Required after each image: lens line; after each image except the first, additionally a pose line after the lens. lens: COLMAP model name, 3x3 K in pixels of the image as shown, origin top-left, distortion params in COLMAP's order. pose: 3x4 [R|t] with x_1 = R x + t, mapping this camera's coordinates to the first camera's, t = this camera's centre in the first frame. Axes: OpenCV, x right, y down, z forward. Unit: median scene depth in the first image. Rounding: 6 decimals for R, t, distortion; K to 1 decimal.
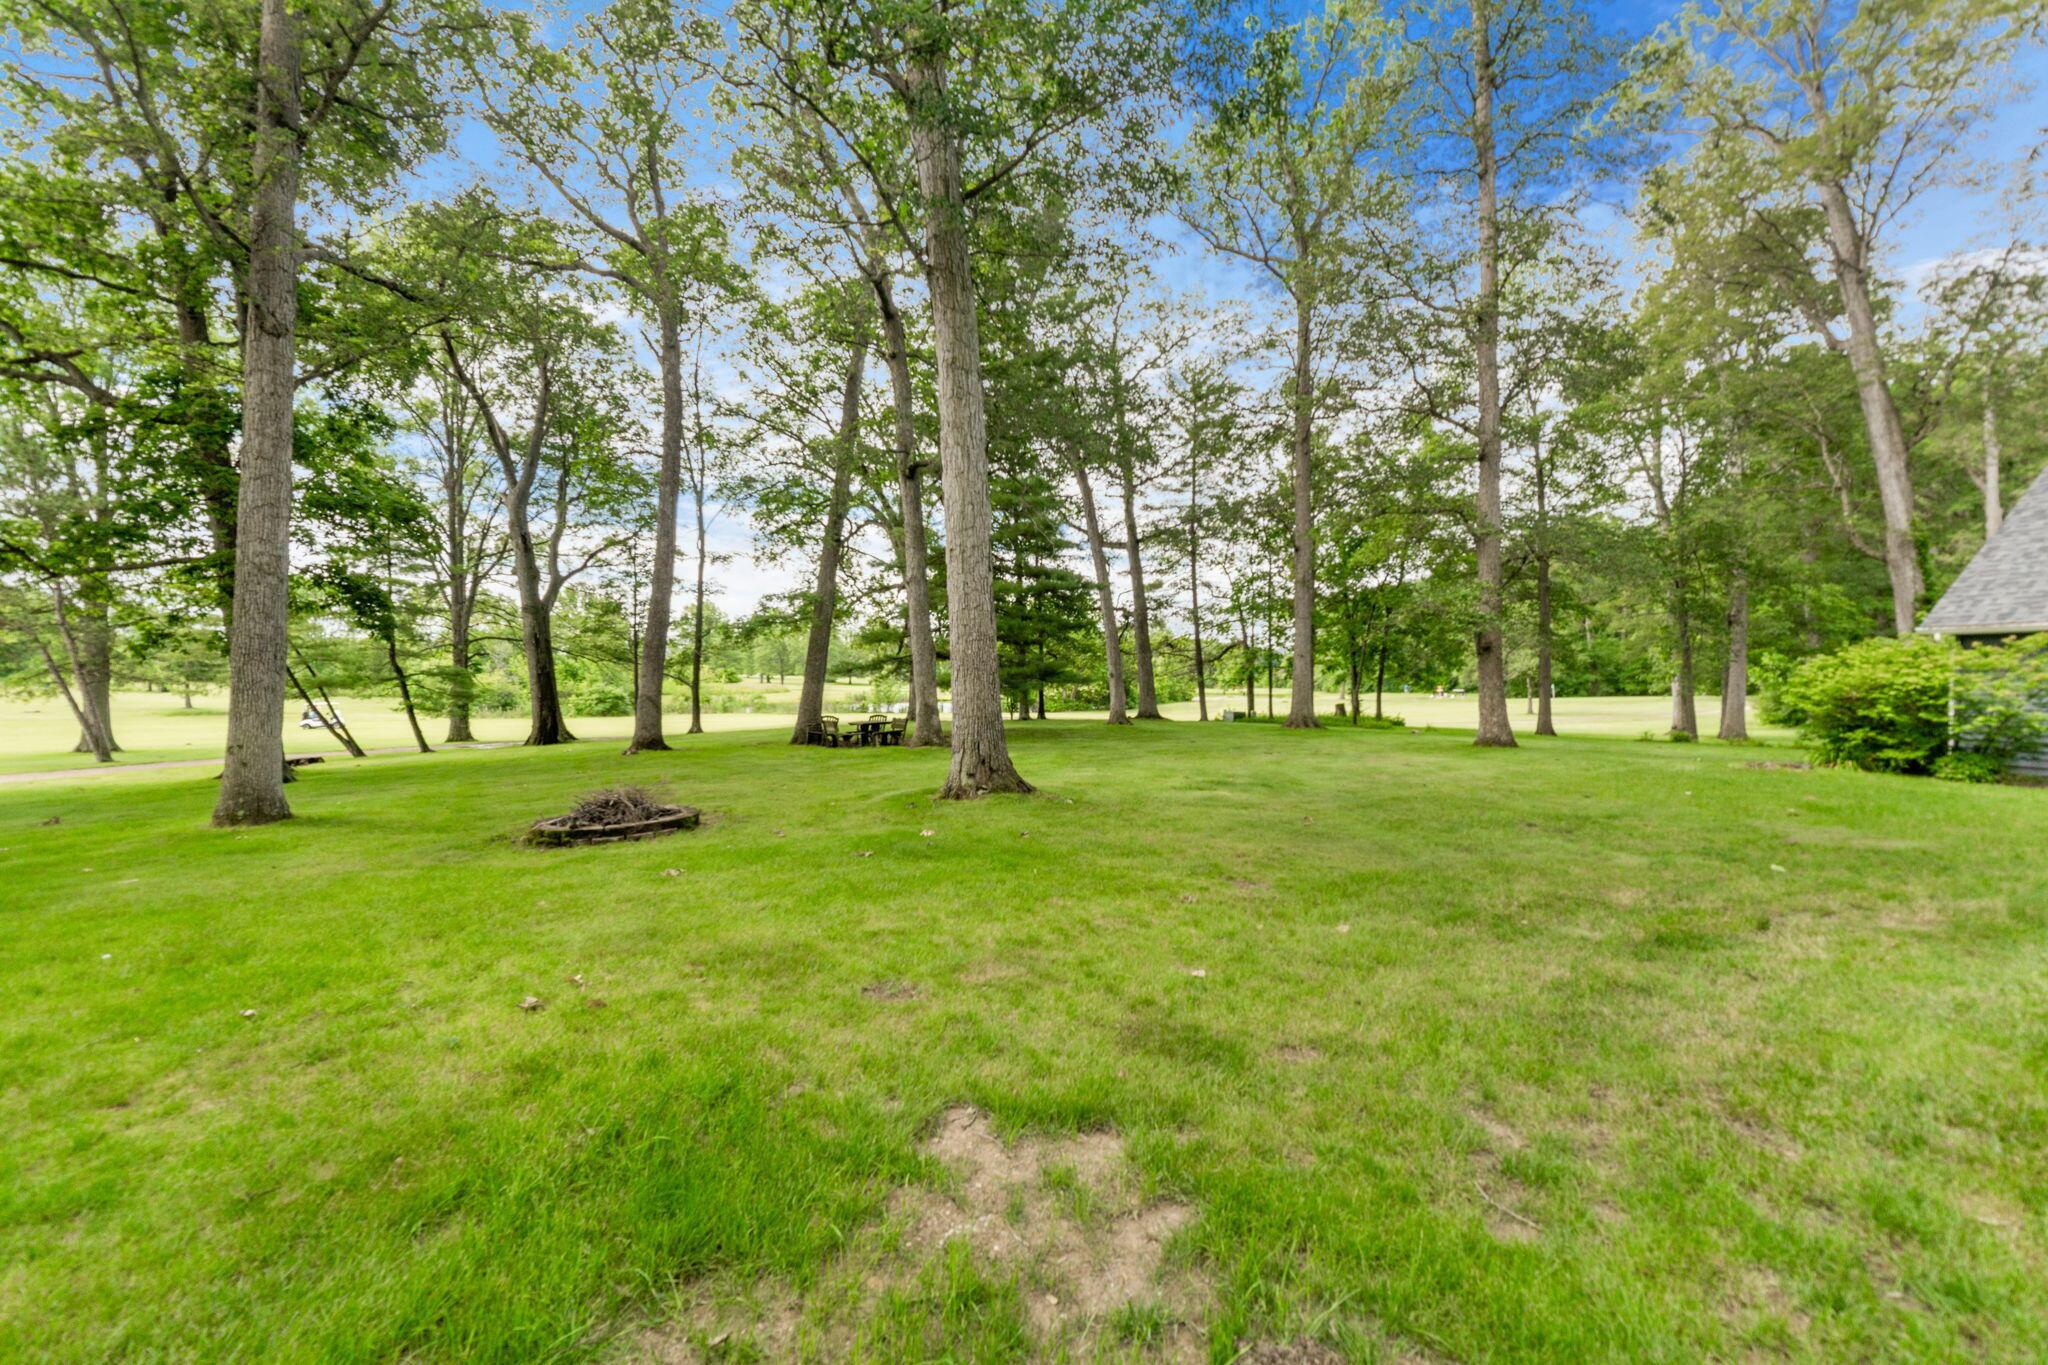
lens RADIAL K [[861.1, 0, 1019.2], [0, 861.1, 670.5], [0, 0, 1]] dist [-0.012275, 0.000710]
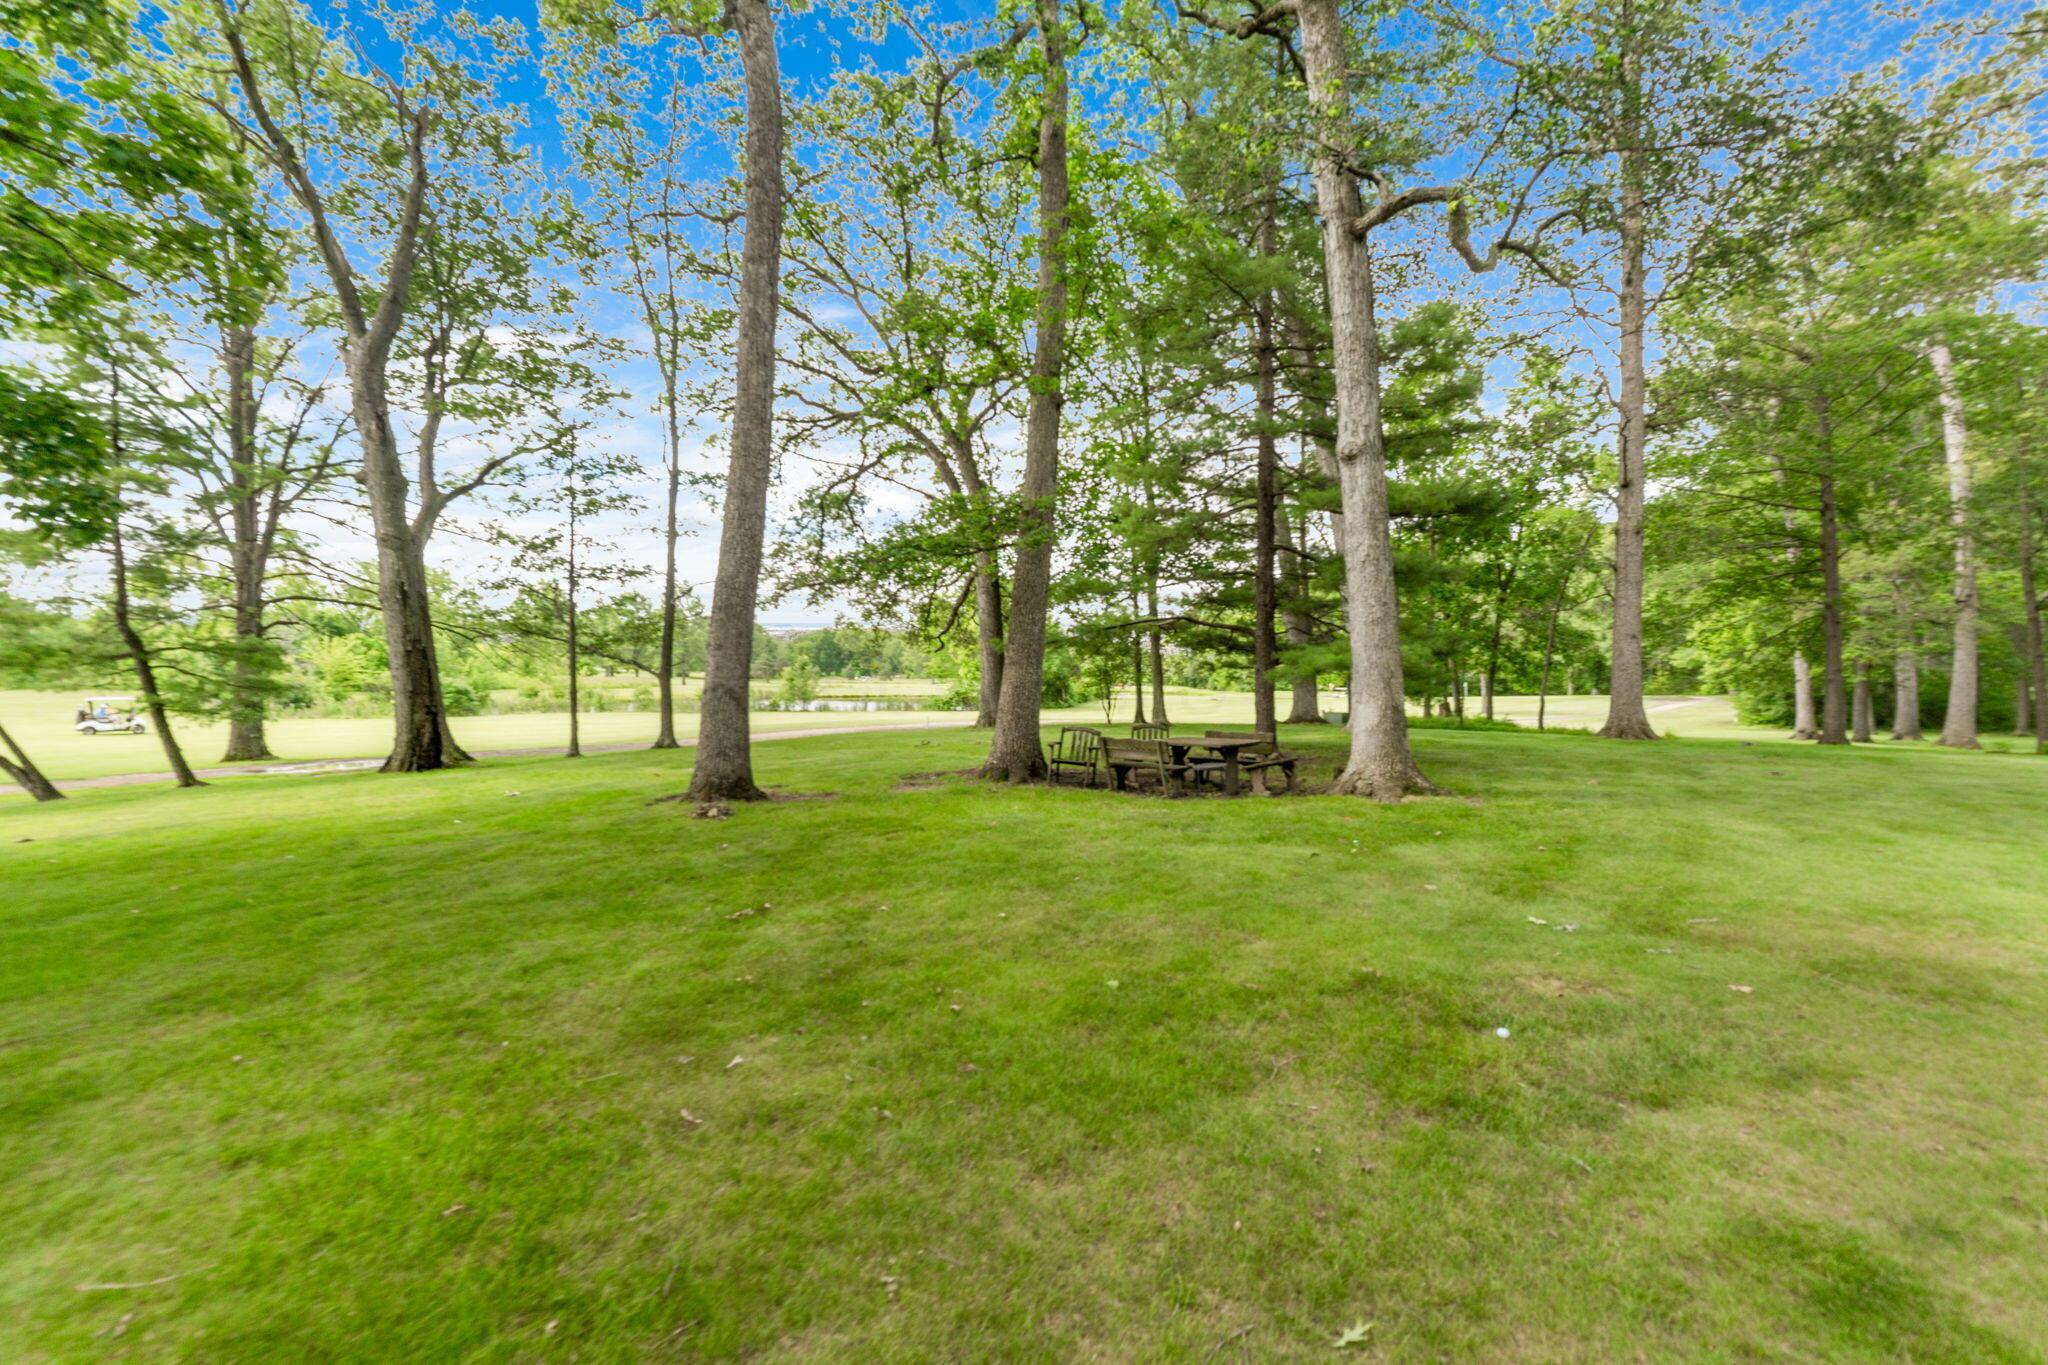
lens RADIAL K [[861.1, 0, 1021.4], [0, 861.1, 672.3], [0, 0, 1]] dist [-0.012275, 0.000710]
pose [[0.984552, 0.010461, 0.174780, -0.204848], [-0.011389, 0.999926, 0.004306, 0.009509], [-0.174722, -0.006230, 0.984598, 0.286449]]
